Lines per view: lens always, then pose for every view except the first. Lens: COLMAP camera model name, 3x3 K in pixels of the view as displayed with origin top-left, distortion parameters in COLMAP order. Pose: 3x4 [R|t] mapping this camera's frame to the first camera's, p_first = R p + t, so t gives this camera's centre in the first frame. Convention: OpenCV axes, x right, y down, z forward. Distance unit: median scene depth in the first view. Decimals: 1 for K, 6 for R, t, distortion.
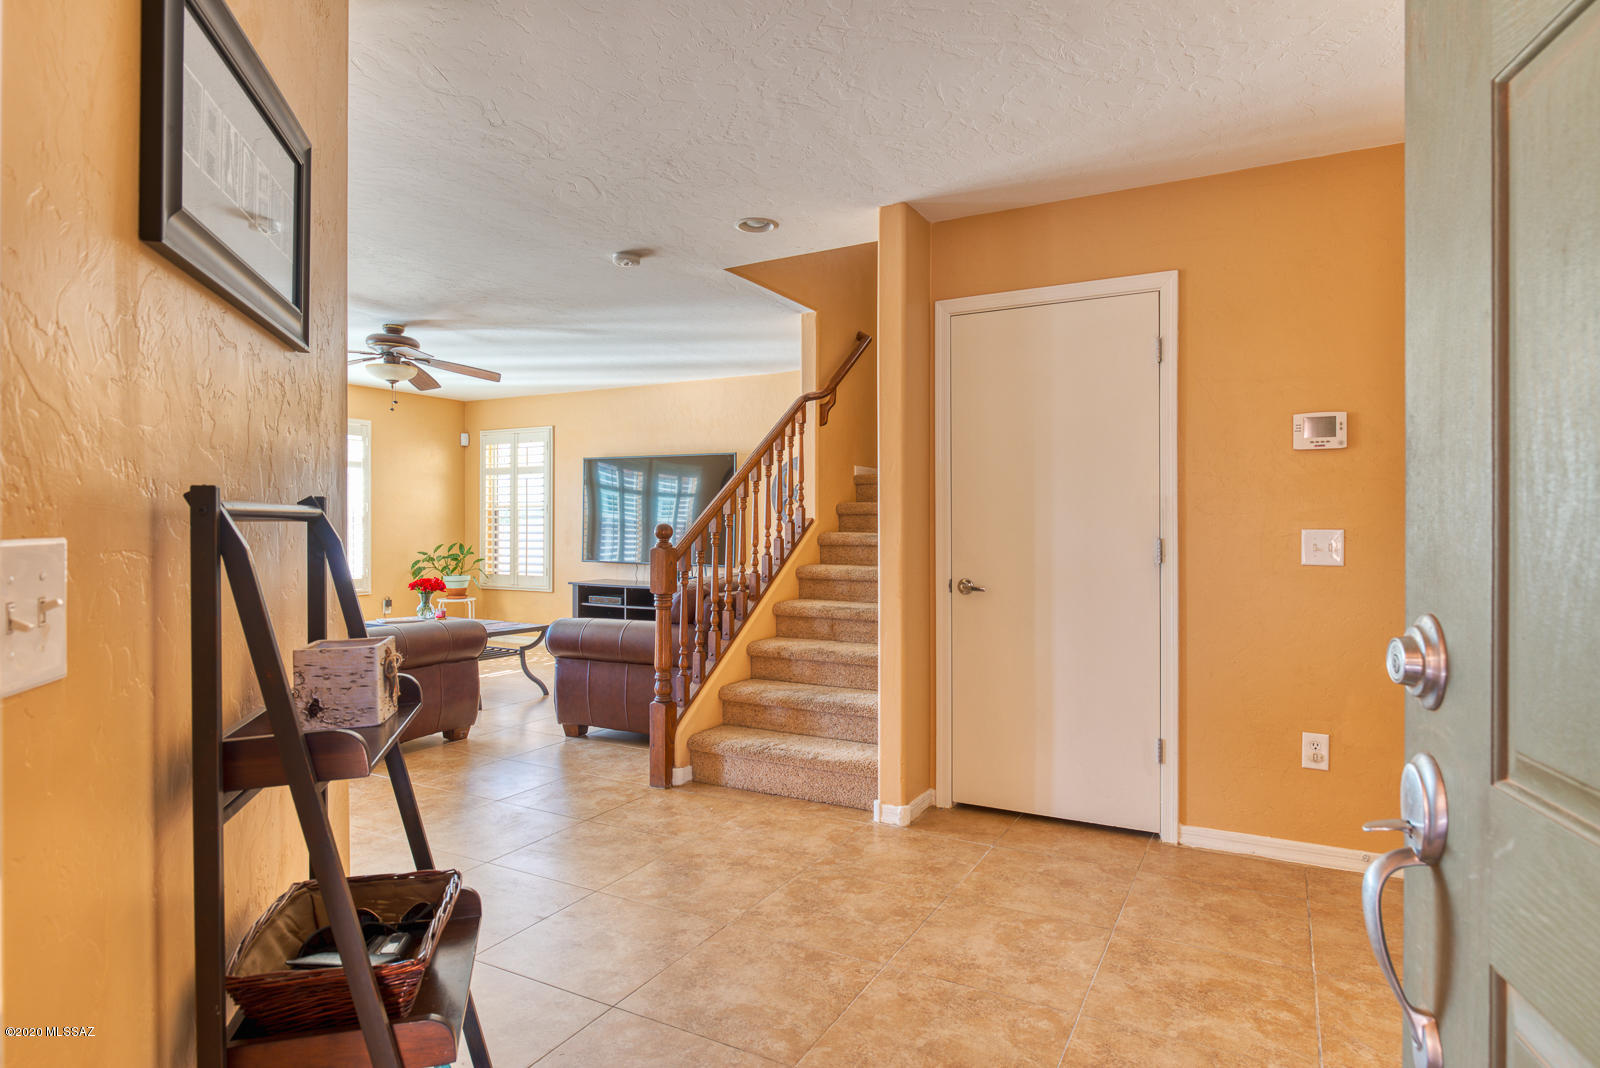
lens RADIAL K [[907.1, 0, 800.0], [0, 907.1, 534.0], [0, 0, 1]] dist [-0.002231, -0.000137]
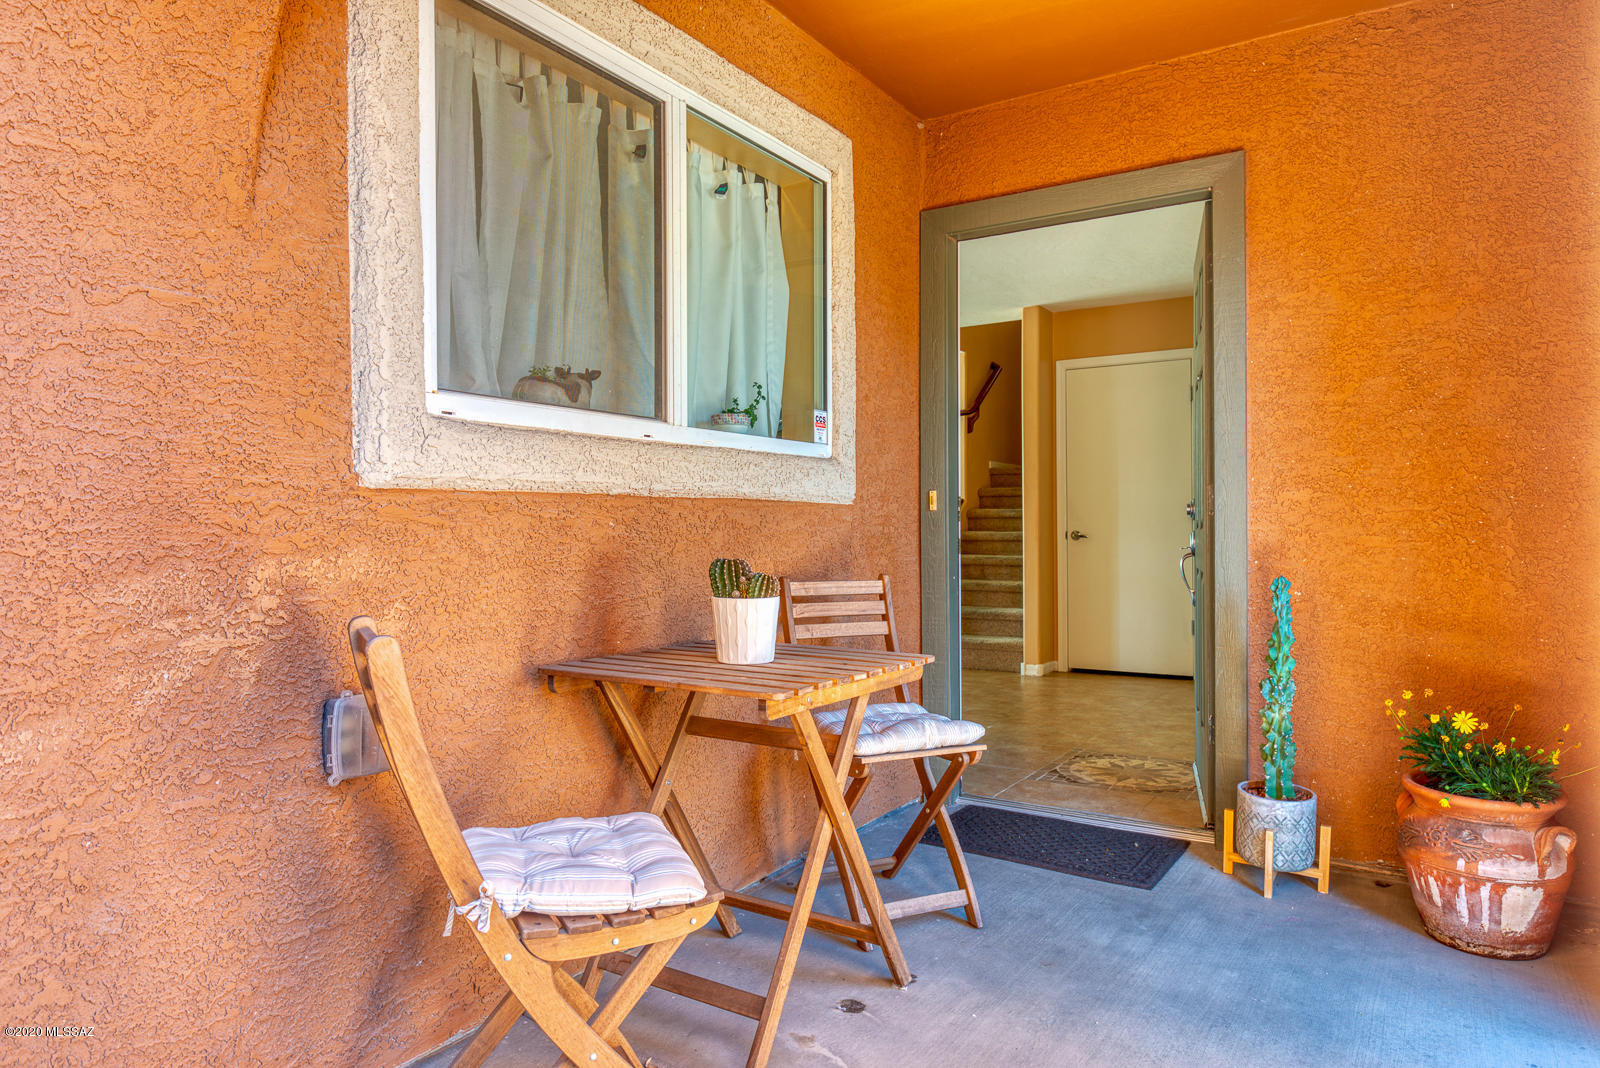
lens RADIAL K [[995.8, 0, 800.0], [0, 995.8, 534.0], [0, 0, 1]] dist [0.006351, 0.001979]
pose [[0.997384, -0.006788, -0.071969, -0.134469], [0.006726, 0.999977, -0.001093, 0.039138], [0.071975, 0.000606, 0.997406, -0.601429]]
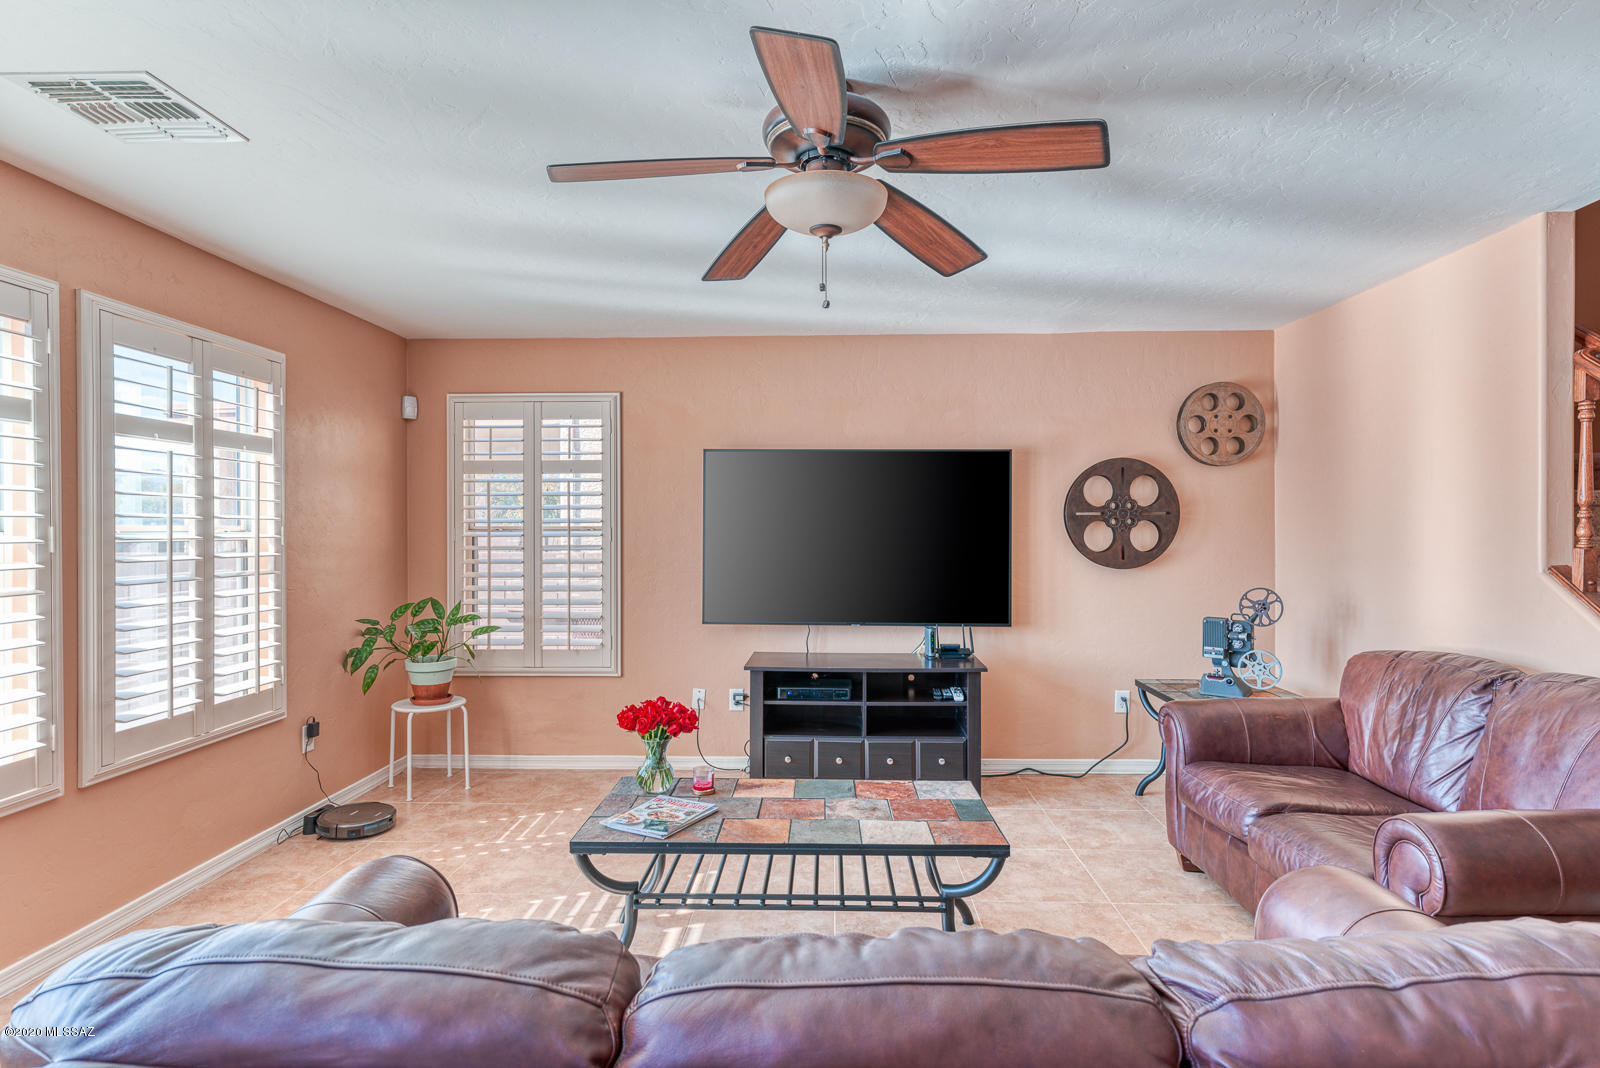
lens RADIAL K [[831.9, 0, 800.0], [0, 831.9, 534.0], [0, 0, 1]] dist [0.011458, -0.001271]
pose [[0.892996, -0.009196, 0.449971, -0.682366], [0.010484, 0.999945, -0.000370, -0.043468], [-0.449943, 0.005048, 0.893043, 0.776973]]
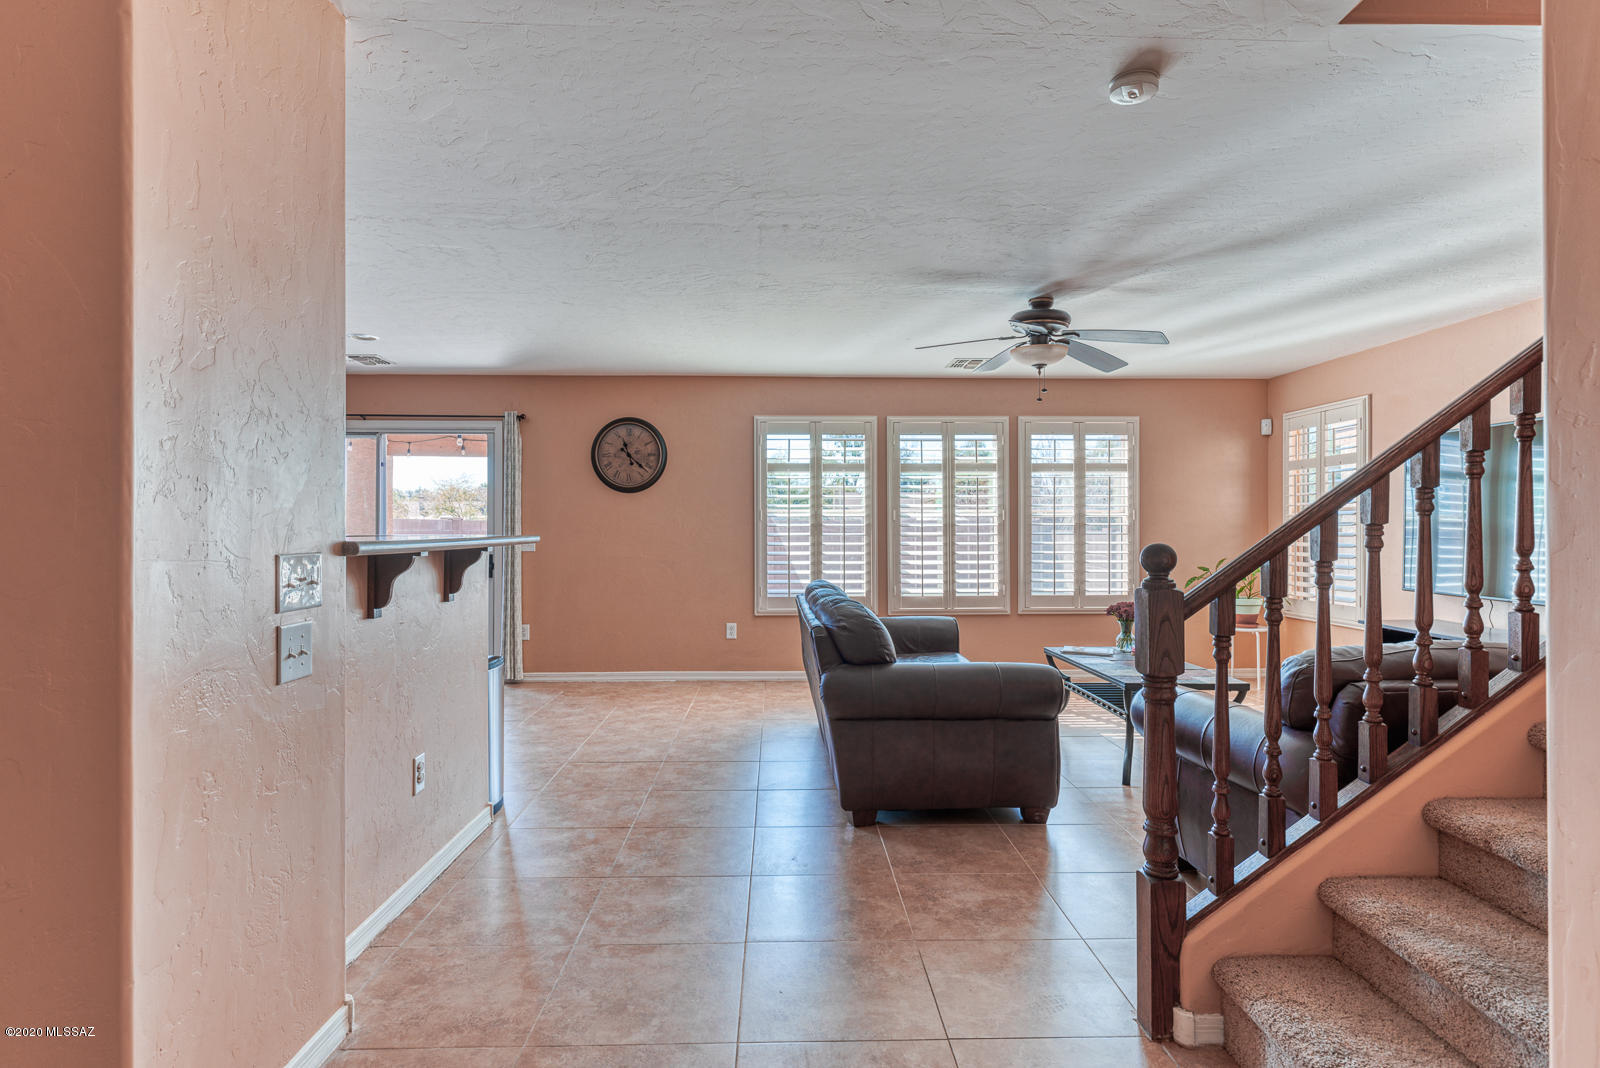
lens RADIAL K [[884.6, 0, 800.0], [0, 884.6, 534.0], [0, 0, 1]] dist [0.015850, 0.000031]
pose [[0.509209, 0.001461, -0.860642, 0.159550], [-0.005848, 0.999981, -0.001763, -0.011988], [0.860623, 0.005931, 0.509208, 0.448991]]
